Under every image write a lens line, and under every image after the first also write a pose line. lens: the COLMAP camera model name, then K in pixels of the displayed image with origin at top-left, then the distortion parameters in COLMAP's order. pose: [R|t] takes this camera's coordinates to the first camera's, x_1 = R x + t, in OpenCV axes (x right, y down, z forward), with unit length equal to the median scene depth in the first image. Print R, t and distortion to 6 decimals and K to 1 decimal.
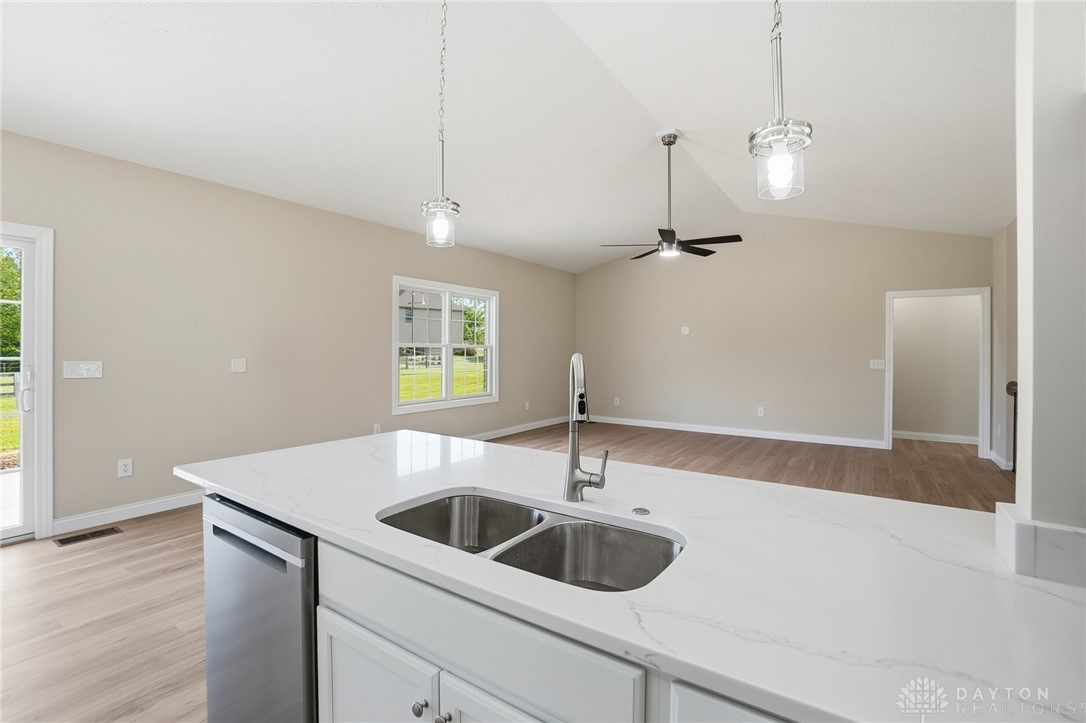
lens RADIAL K [[485.6, 0, 554.6], [0, 485.6, 345.2], [0, 0, 1]] dist [-0.024482, 0.001783]
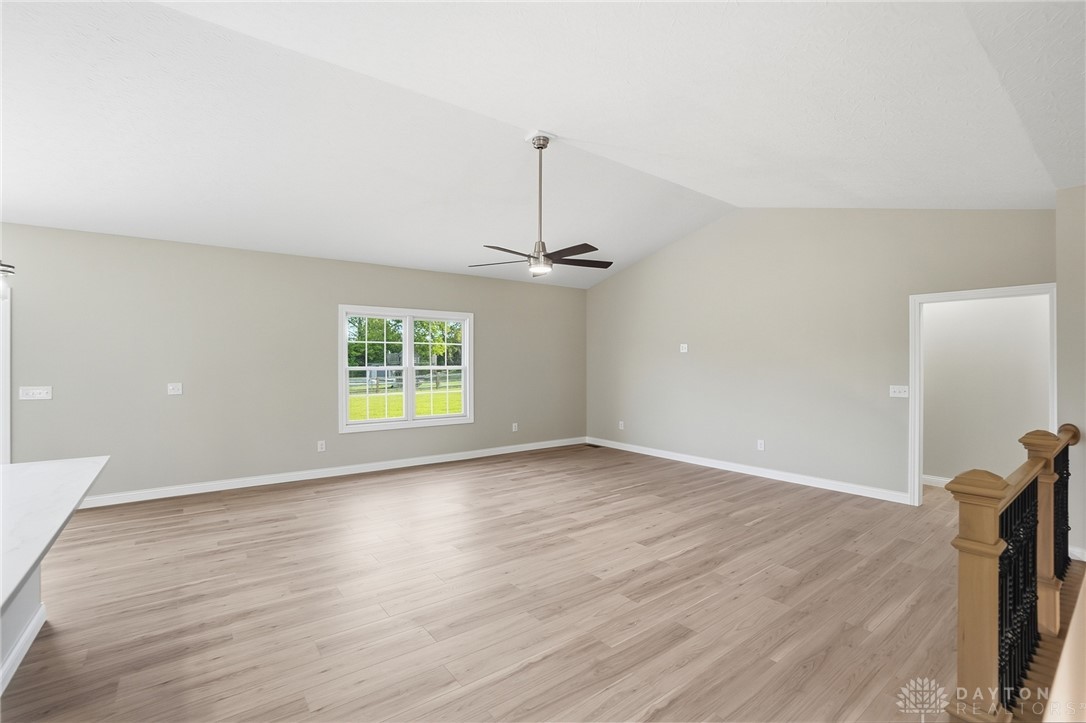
lens RADIAL K [[485.6, 0, 543.8], [0, 485.6, 361.7], [0, 0, 1]] dist [-0.024482, 0.001783]
pose [[0.948187, -0.005963, -0.317658, 0.386831], [0.007719, 0.999961, 0.004271, -0.014995], [0.317620, -0.006501, 0.948196, 0.105422]]
